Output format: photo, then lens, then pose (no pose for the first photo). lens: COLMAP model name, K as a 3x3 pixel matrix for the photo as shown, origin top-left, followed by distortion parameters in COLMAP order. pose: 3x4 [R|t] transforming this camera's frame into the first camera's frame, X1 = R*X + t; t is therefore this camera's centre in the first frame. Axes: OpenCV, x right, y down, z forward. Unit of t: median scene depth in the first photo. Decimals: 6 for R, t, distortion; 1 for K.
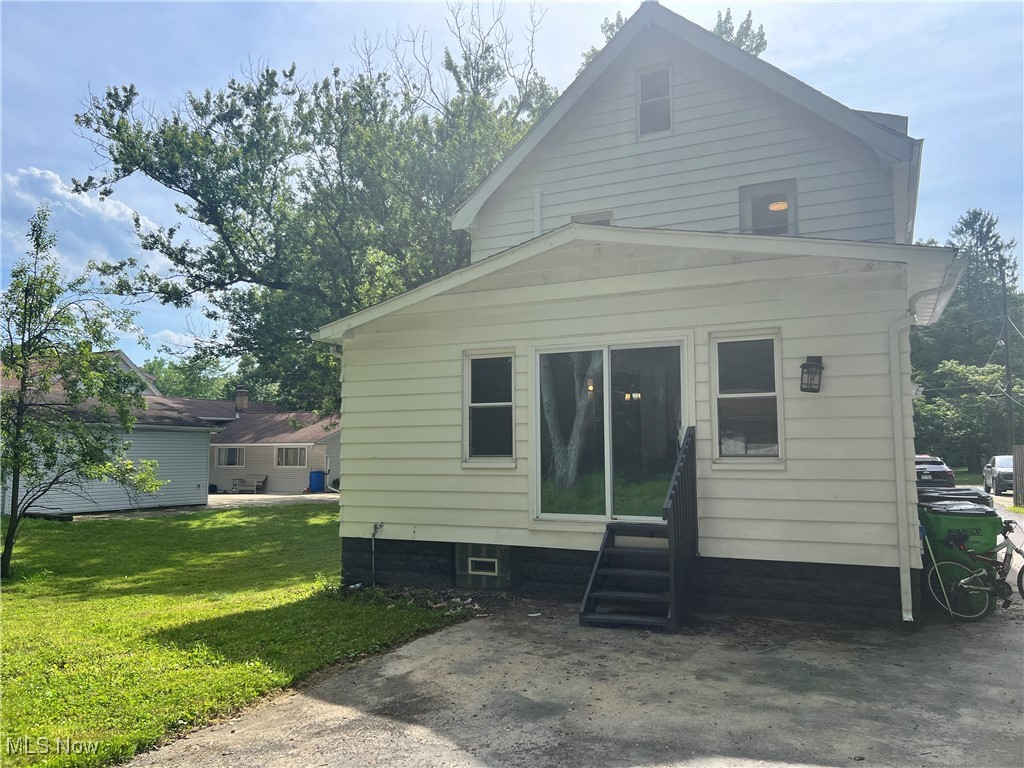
lens RADIAL K [[769.1, 0, 516.2], [0, 769.1, 388.7], [0, 0, 1]] dist [0.130929, -0.288155]
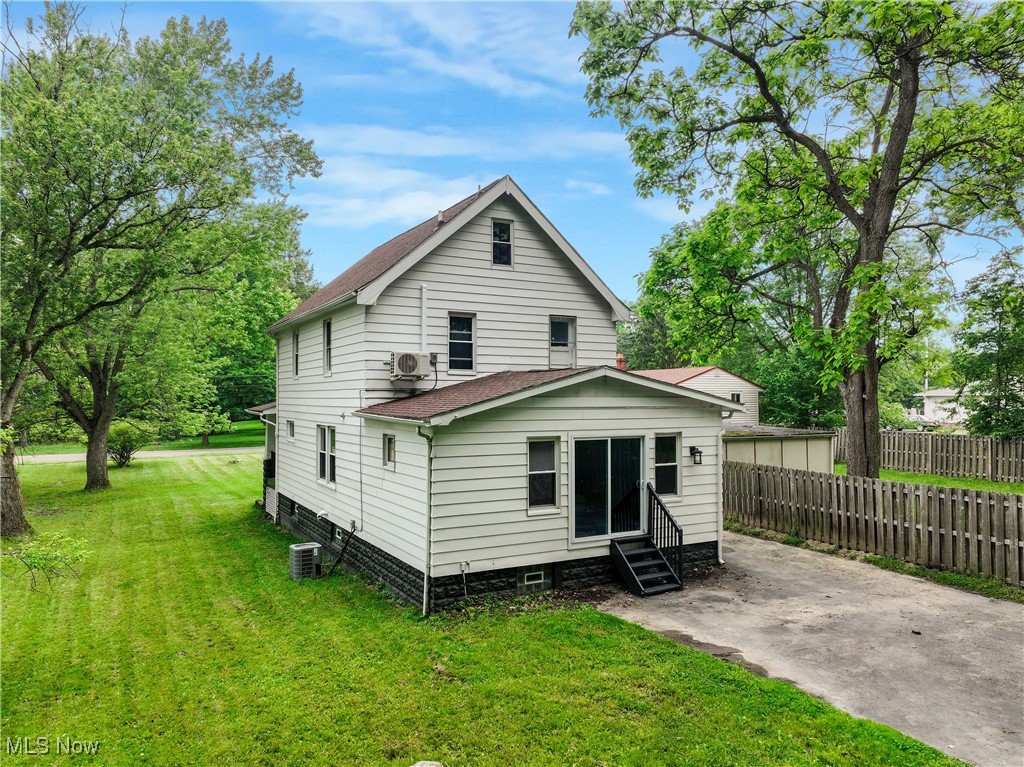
lens RADIAL K [[715.4, 0, 512.0], [0, 715.4, 383.5], [0, 0, 1]] dist [0.002095, -0.000143]
pose [[0.580956, 0.023002, 0.813610, -1.268148], [-0.067715, 0.997501, 0.020150, -0.184844], [-0.811113, -0.066800, 0.581062, 0.247818]]
